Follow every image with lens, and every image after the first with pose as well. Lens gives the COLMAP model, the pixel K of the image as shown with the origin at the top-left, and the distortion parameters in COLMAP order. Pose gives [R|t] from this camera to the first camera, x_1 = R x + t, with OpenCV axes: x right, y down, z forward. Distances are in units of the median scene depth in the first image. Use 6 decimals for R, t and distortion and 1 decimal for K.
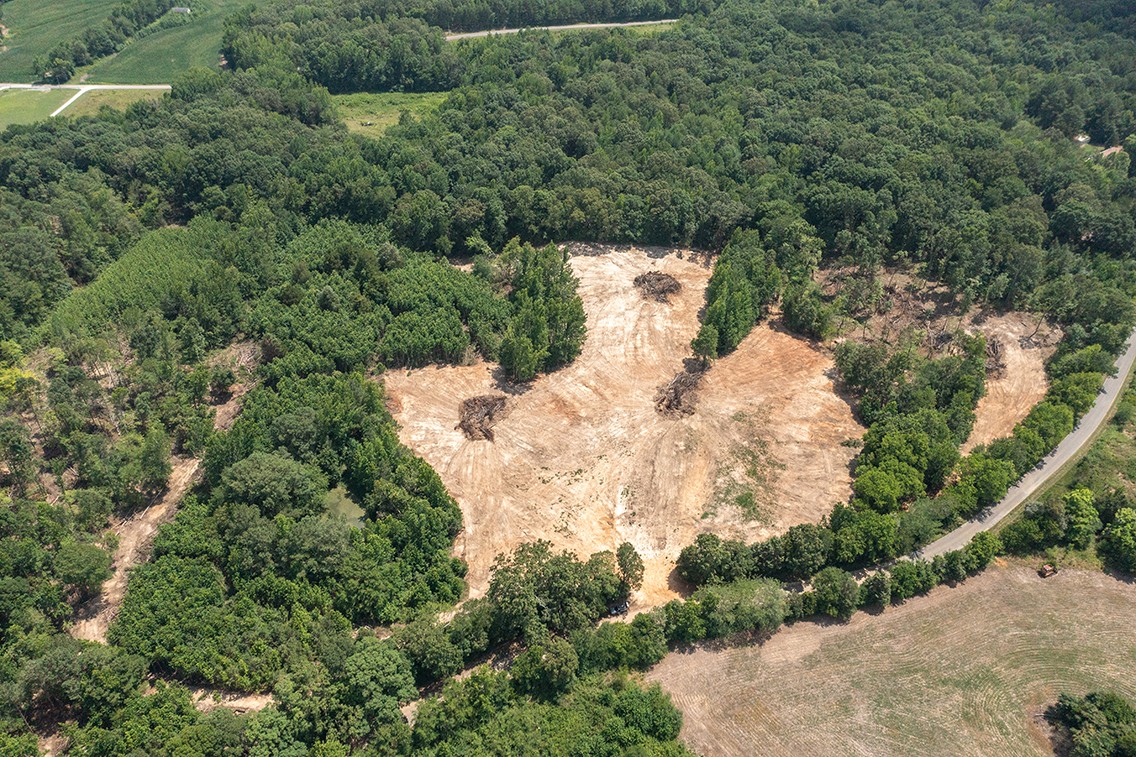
lens RADIAL K [[890.5, 0, 568.0], [0, 890.5, 378.5], [0, 0, 1]] dist [-0.027623, 0.009507]
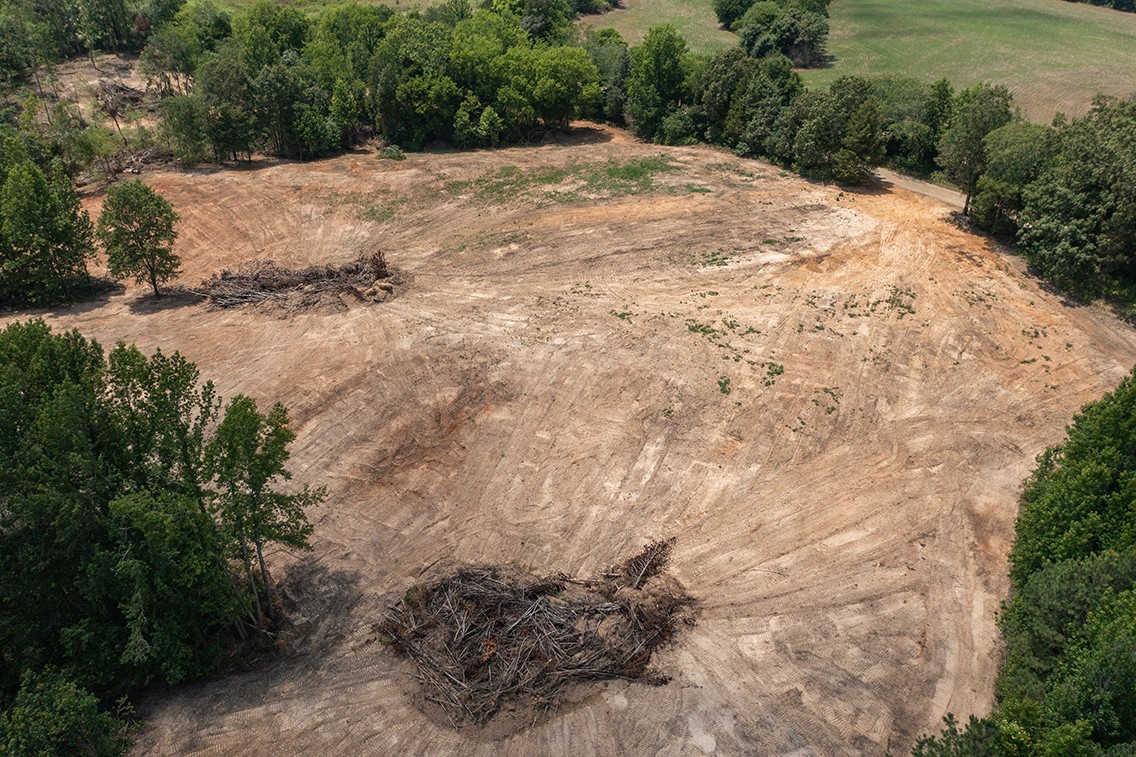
lens RADIAL K [[890.5, 0, 568.0], [0, 890.5, 378.5], [0, 0, 1]] dist [-0.027623, 0.009507]
pose [[-0.352699, -0.512579, 0.782858, -0.265756], [0.590778, 0.526821, 0.611099, -0.144774], [-0.725662, 0.678029, 0.117011, 0.965792]]
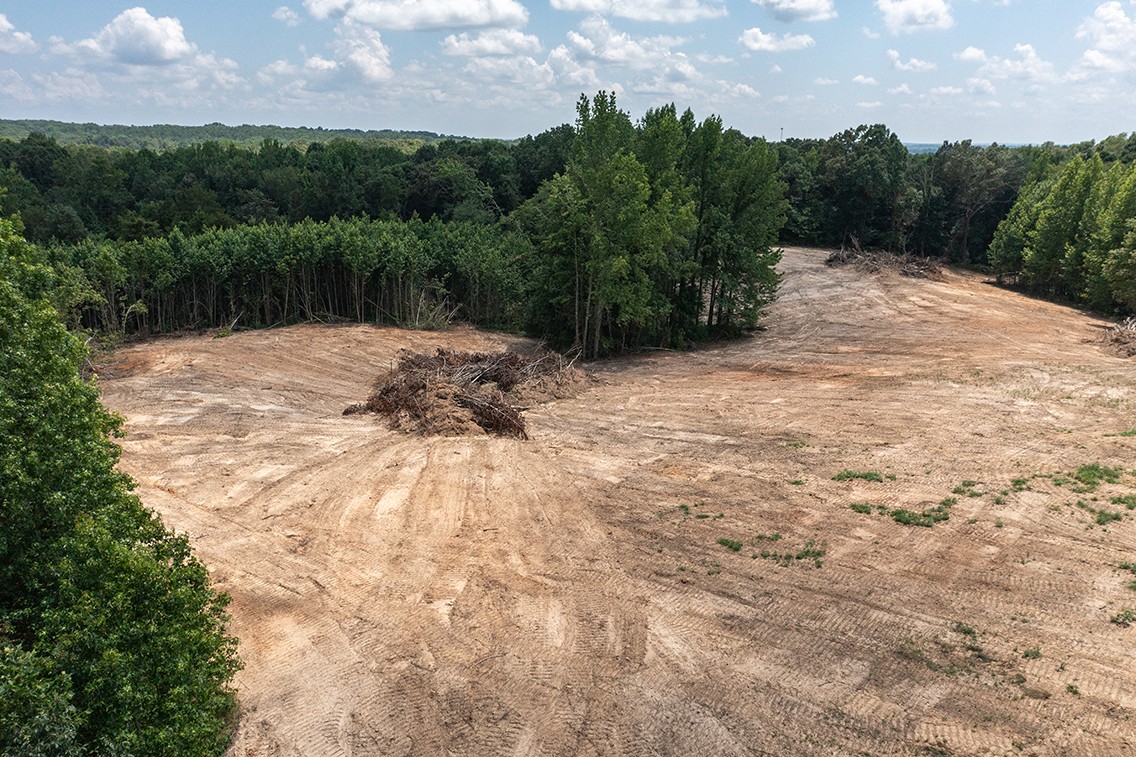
lens RADIAL K [[890.5, 0, 568.0], [0, 890.5, 378.5], [0, 0, 1]] dist [-0.027623, 0.009507]
pose [[0.999526, -0.015138, 0.026799, -0.079777], [0.024555, 0.917155, -0.397773, 0.142455], [-0.018557, 0.398243, 0.917092, 0.815903]]
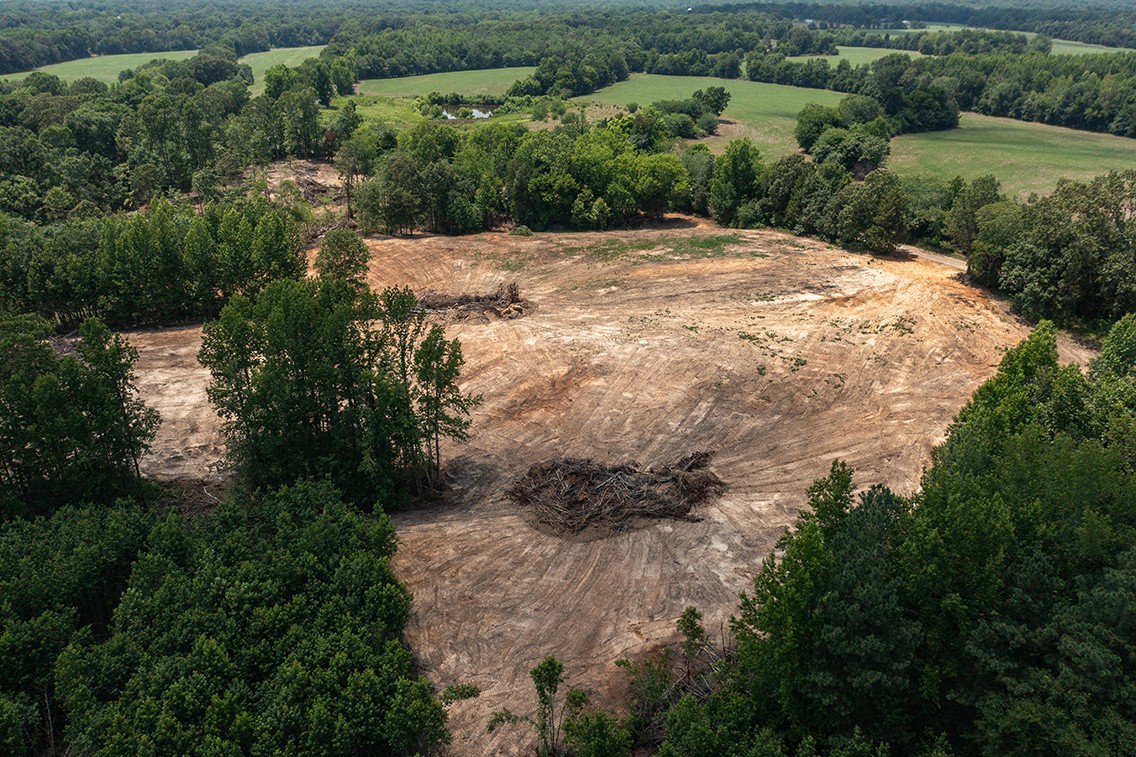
lens RADIAL K [[890.5, 0, 568.0], [0, 890.5, 378.5], [0, 0, 1]] dist [-0.027623, 0.009507]
pose [[-0.238038, -0.406494, 0.882100, -0.410026], [0.618017, 0.637230, 0.460427, -0.174992], [-0.749262, 0.654752, 0.099535, 0.996088]]
